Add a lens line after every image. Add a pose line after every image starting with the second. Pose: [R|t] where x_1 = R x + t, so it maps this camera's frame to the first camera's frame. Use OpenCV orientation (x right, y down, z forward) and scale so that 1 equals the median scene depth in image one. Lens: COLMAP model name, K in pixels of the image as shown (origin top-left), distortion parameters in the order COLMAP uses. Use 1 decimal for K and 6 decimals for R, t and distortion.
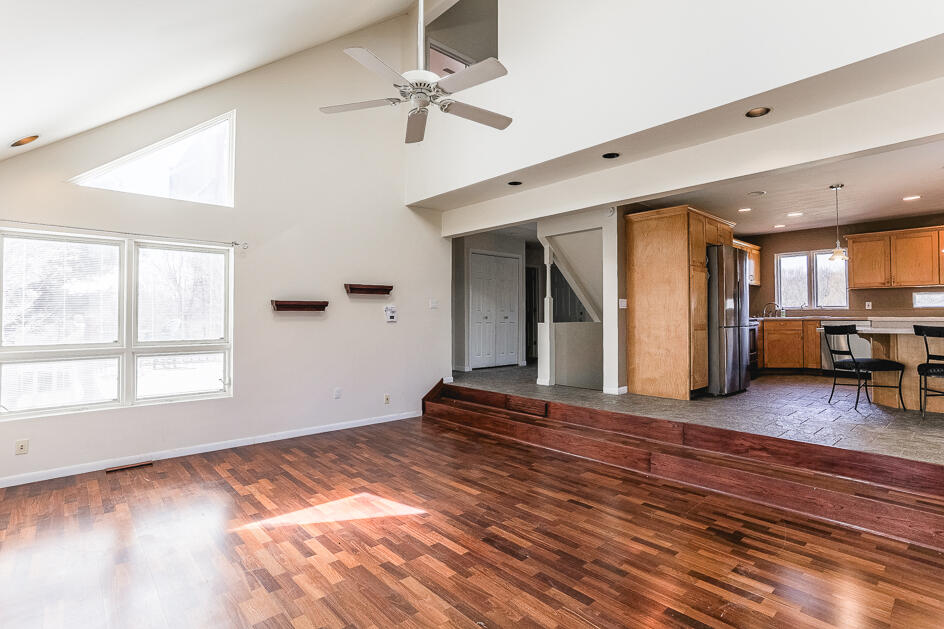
lens RADIAL K [[461.1, 0, 469.0], [0, 461.1, 306.9], [0, 0, 1]] dist [-0.024647, 0.014436]
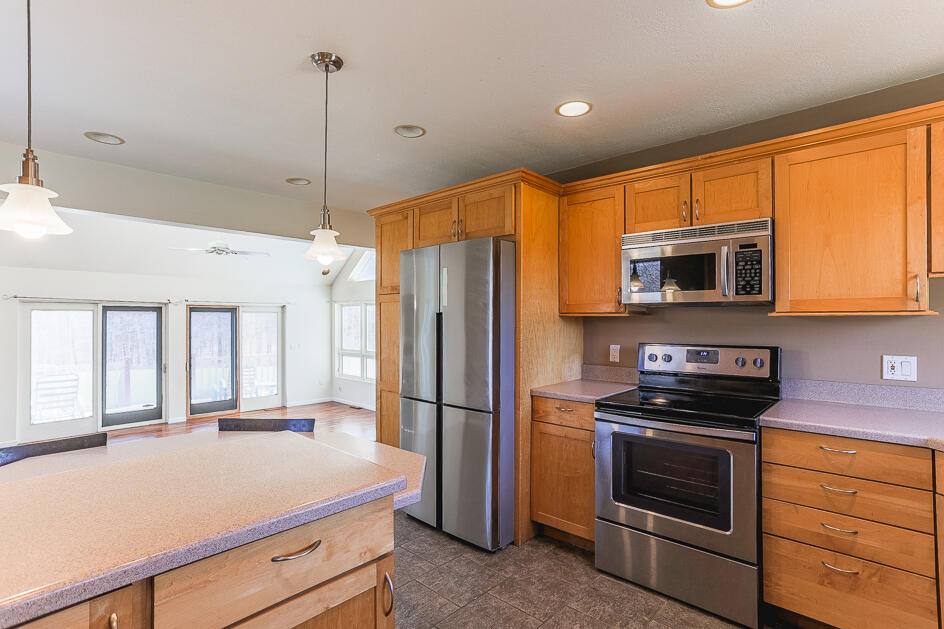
lens RADIAL K [[461.1, 0, 479.3], [0, 461.1, 317.7], [0, 0, 1]] dist [-0.024647, 0.014436]
pose [[0.078292, -0.000666, -0.996930, 1.031876], [0.026550, 0.999646, 0.001417, -0.047003], [0.996577, -0.026579, 0.078282, 0.972285]]
